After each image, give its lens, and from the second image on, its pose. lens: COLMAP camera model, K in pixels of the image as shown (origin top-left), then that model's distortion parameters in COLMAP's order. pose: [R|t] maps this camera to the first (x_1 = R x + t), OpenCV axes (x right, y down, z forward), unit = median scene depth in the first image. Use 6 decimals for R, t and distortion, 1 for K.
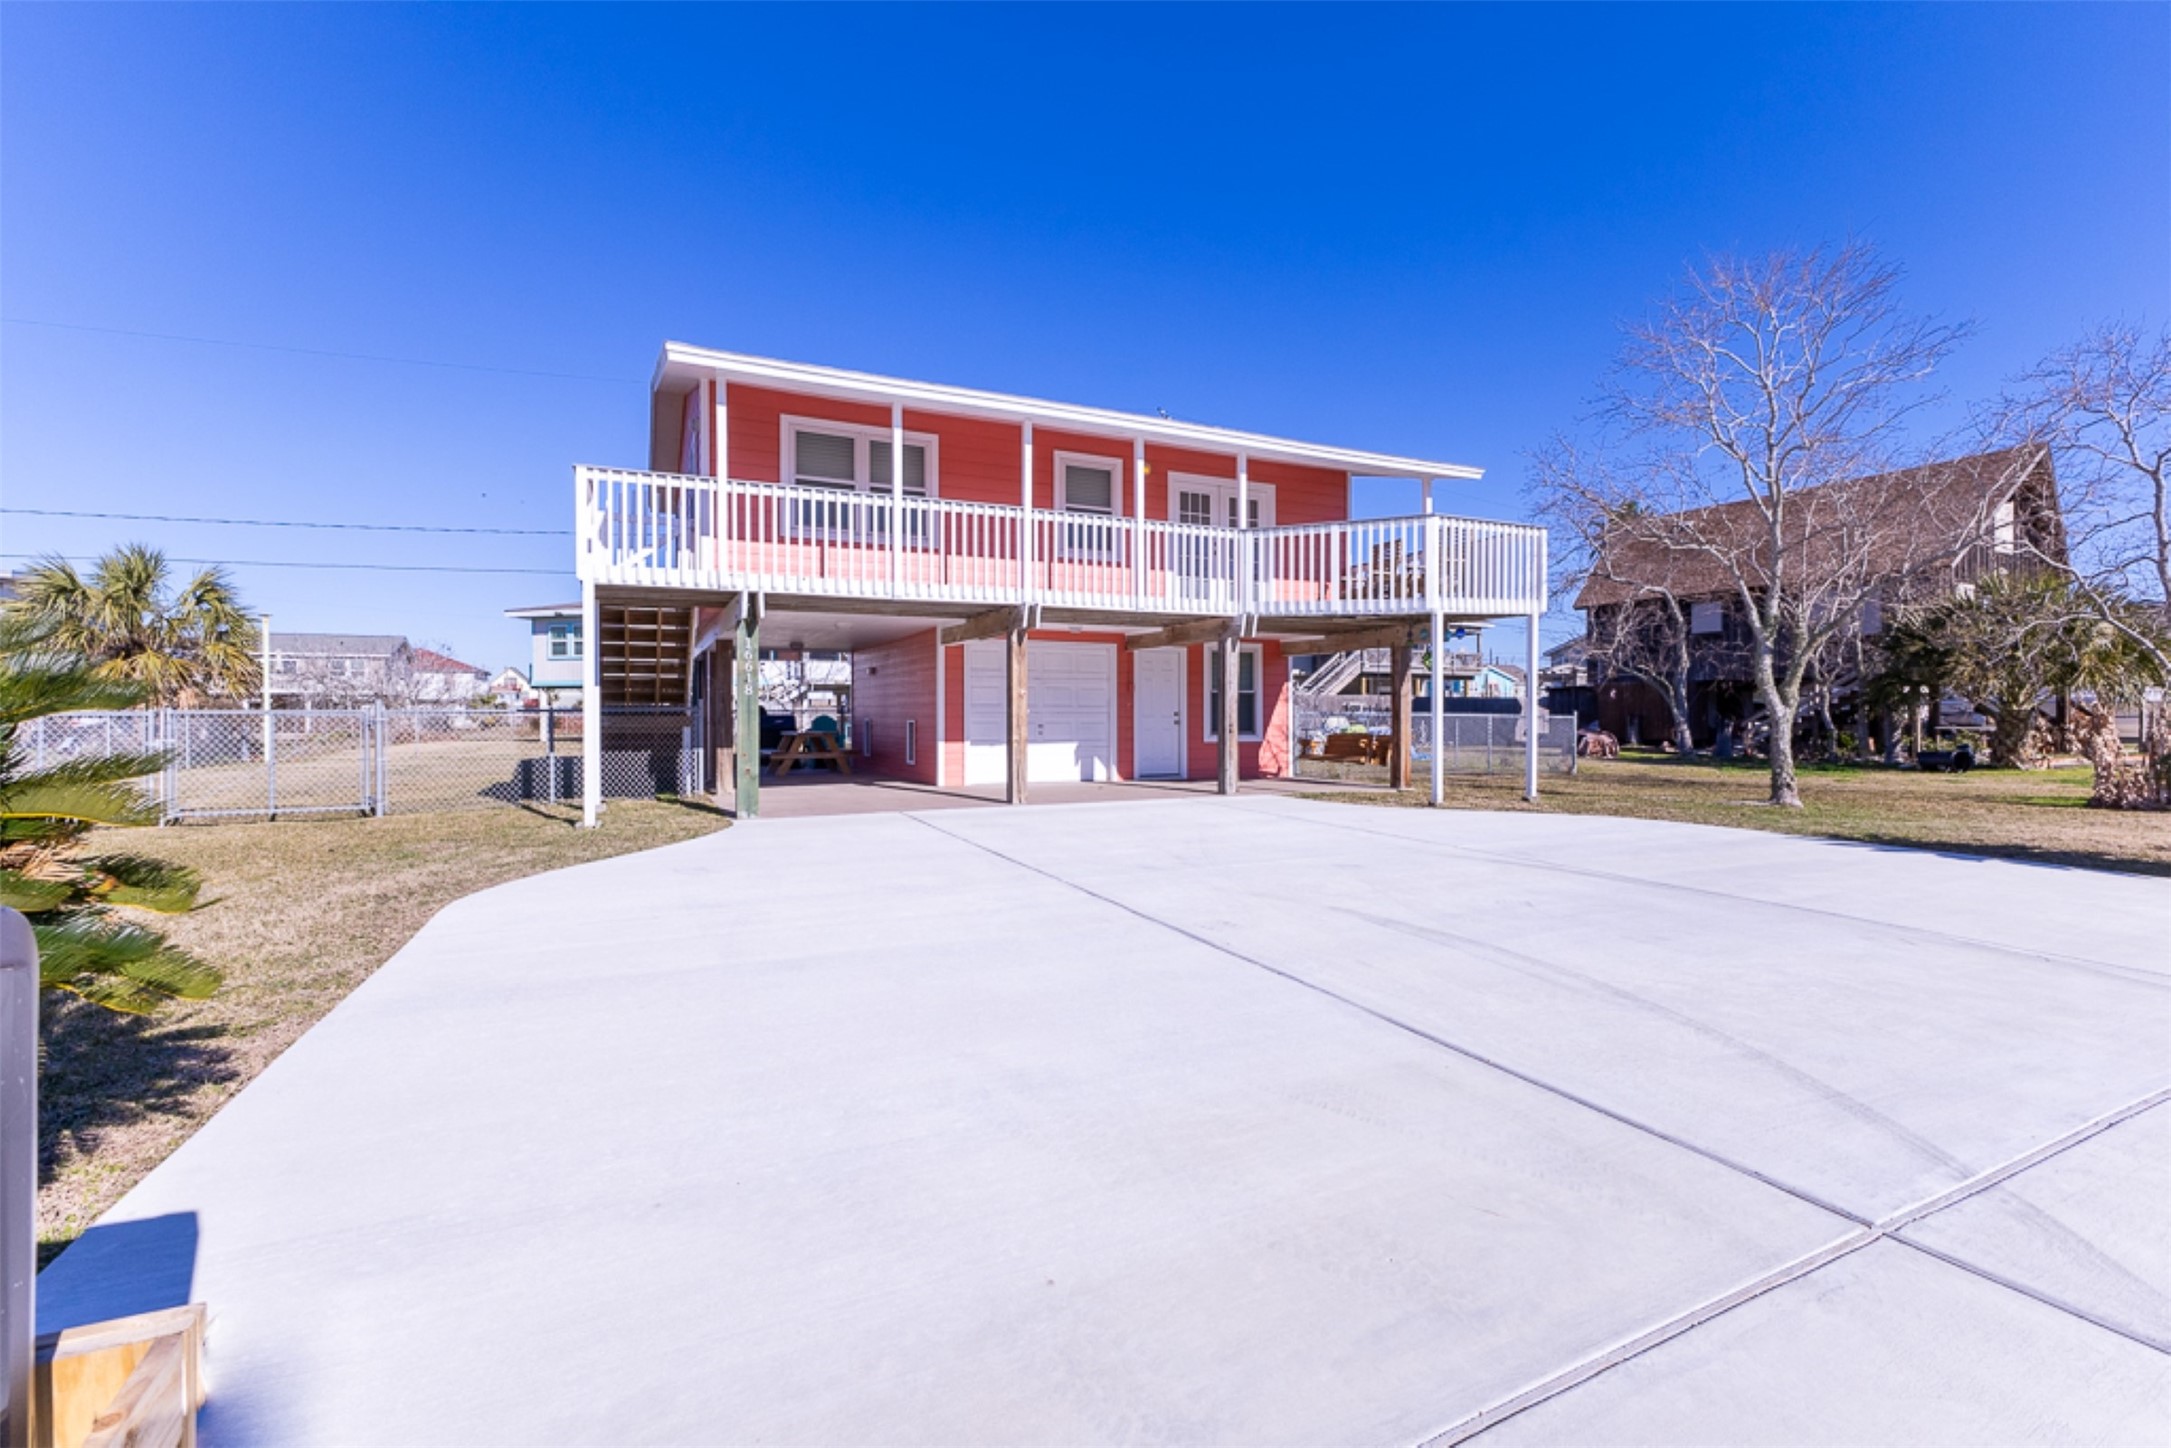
lens RADIAL K [[934.3, 0, 1088.1], [0, 934.3, 717.4], [0, 0, 1]] dist [0.008346, -0.000535]
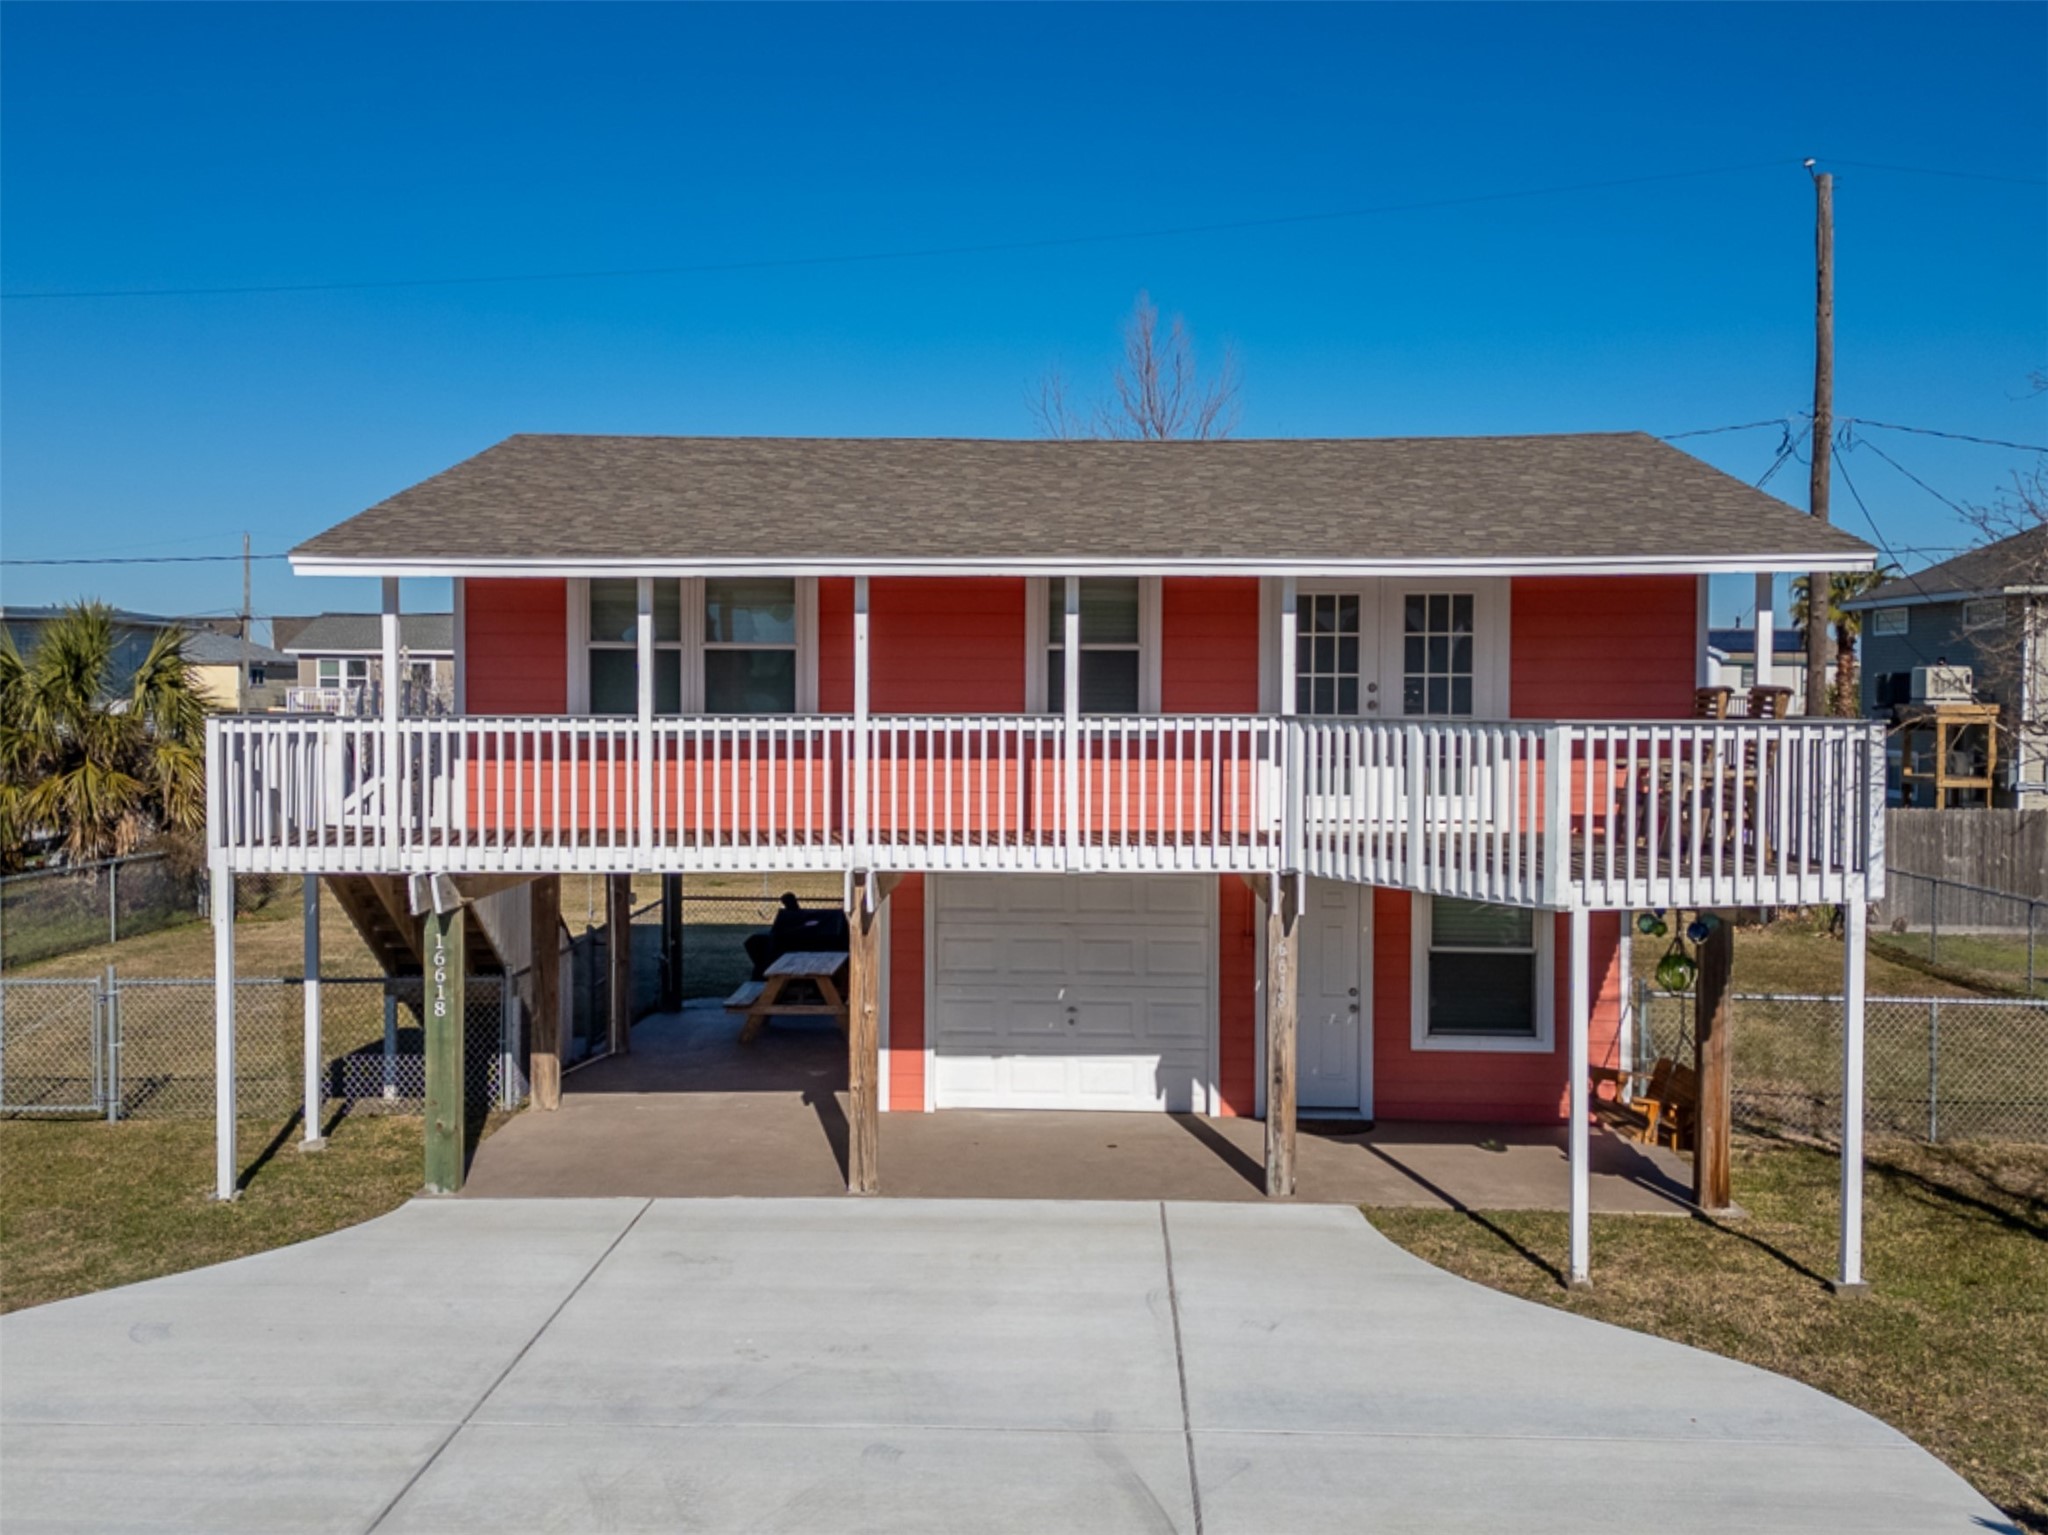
lens RADIAL K [[2103.1, 0, 1027.4], [0, 2103.1, 753.7], [0, 0, 1]] dist [0.138720, -0.279970]
pose [[0.887973, 0.017938, -0.459545, 0.563212], [-0.005313, 0.999572, 0.028751, -0.201803], [0.459864, -0.023088, 0.887689, -0.144437]]
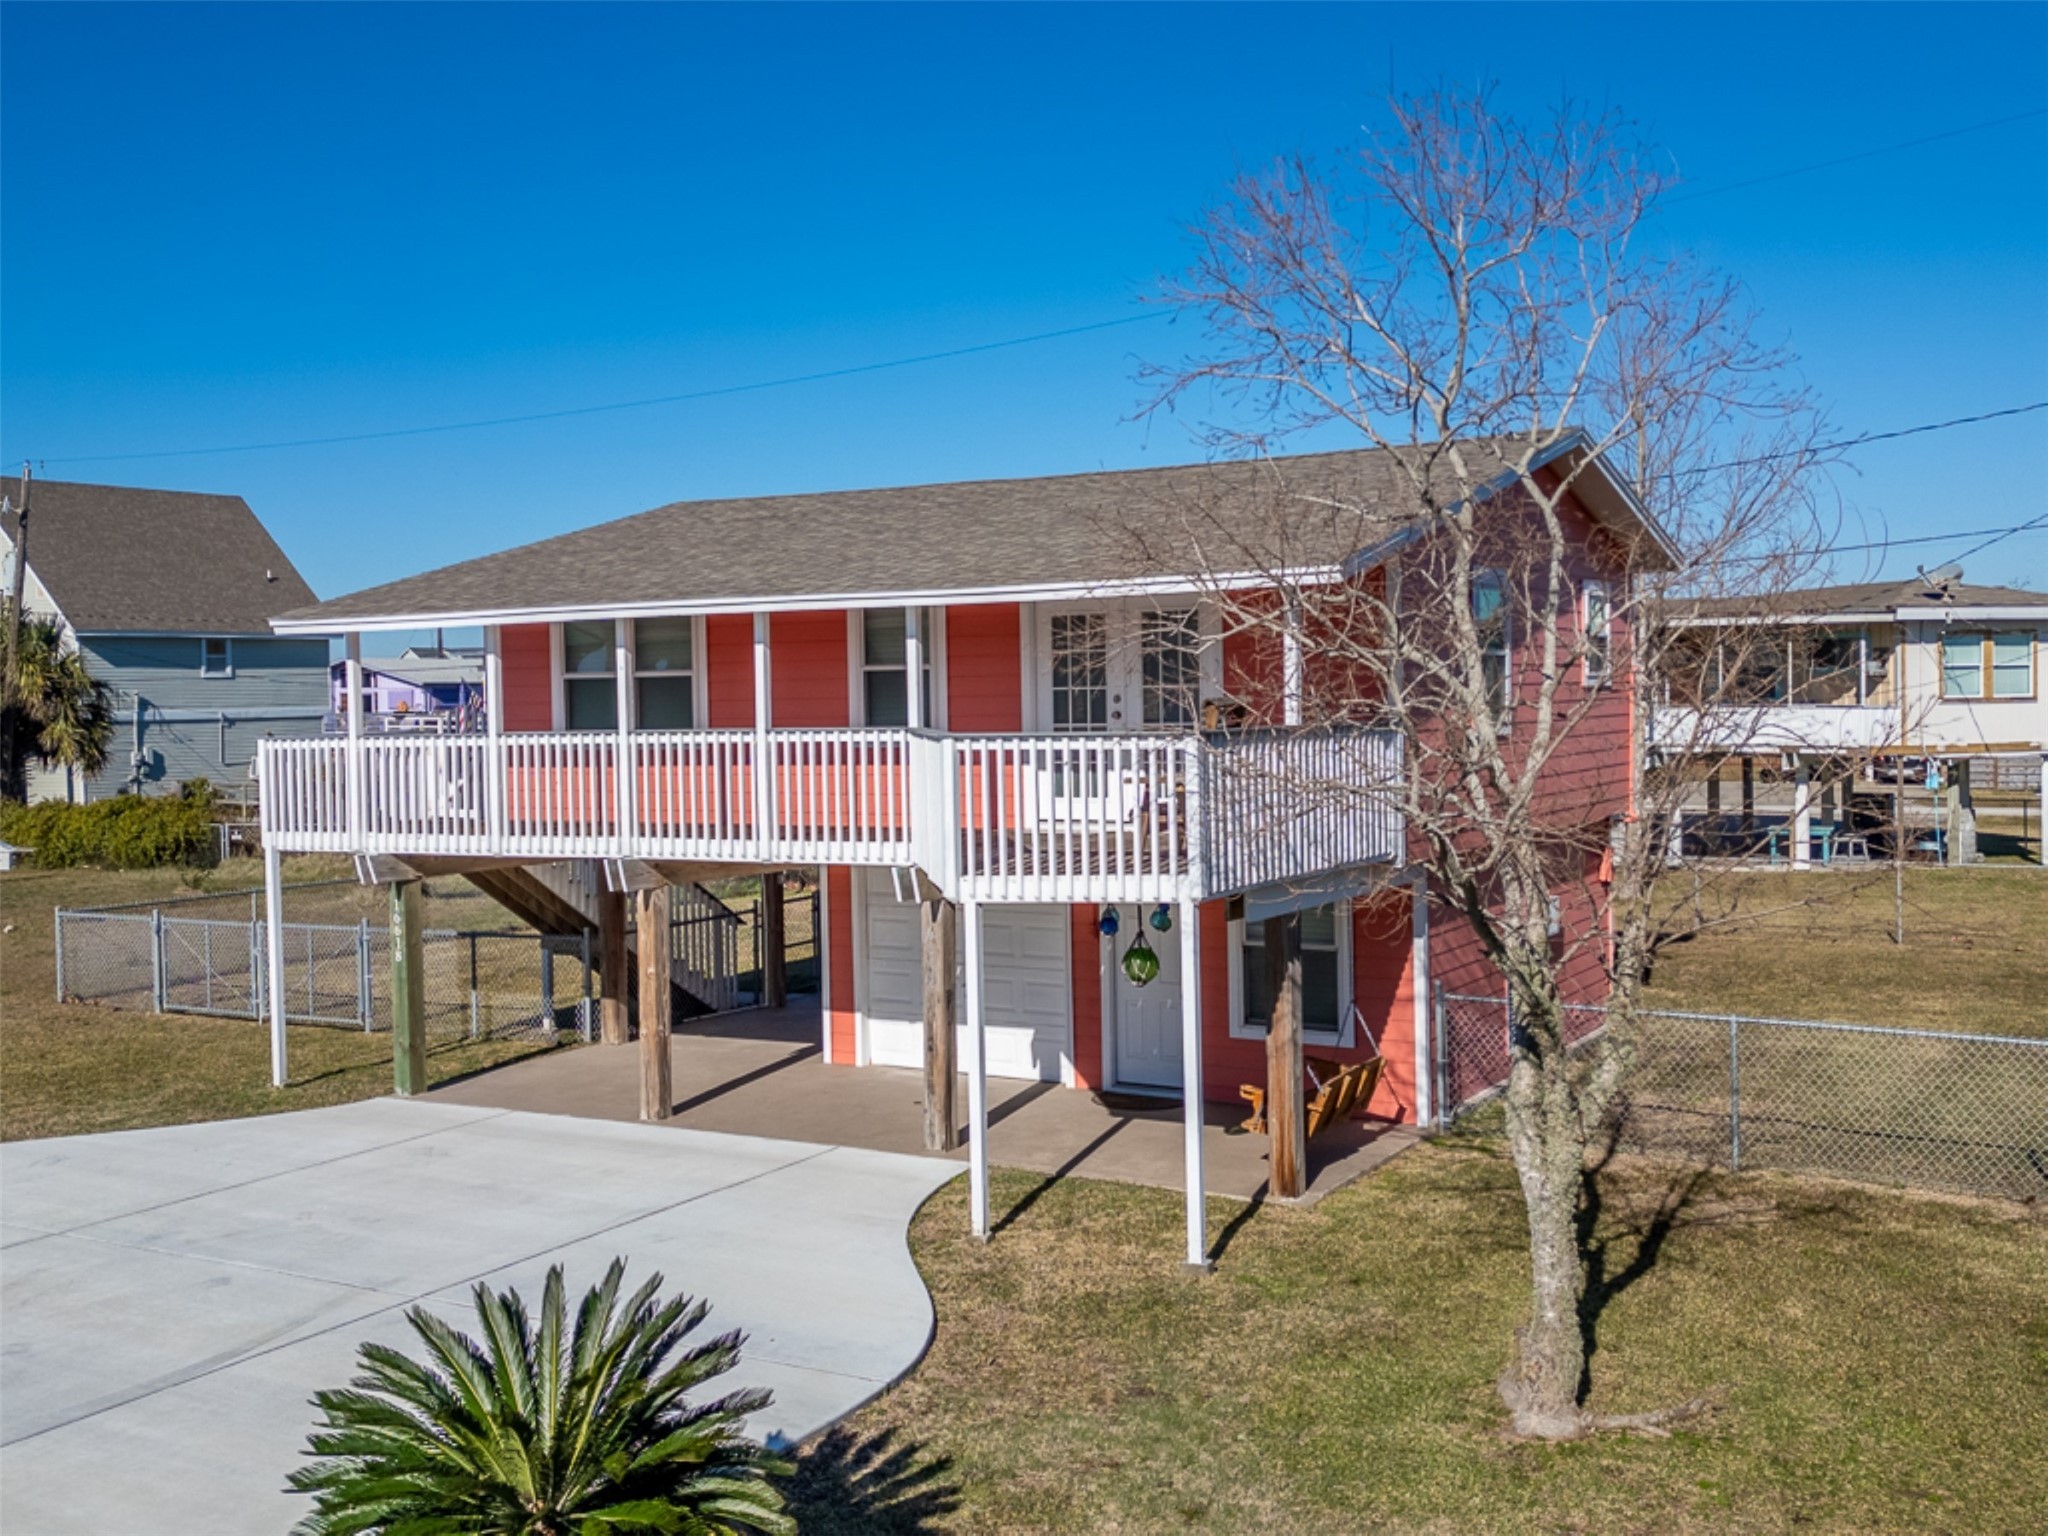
lens RADIAL K [[2006.7, 0, 1024.0], [0, 2006.7, 768.0], [0, 0, 1]] dist [0.061575, -0.013824]
pose [[0.562185, 0.019772, -0.826775, 1.234325], [0.013917, 0.999346, 0.033362, -0.205916], [0.826895, -0.030262, 0.561542, 0.303367]]
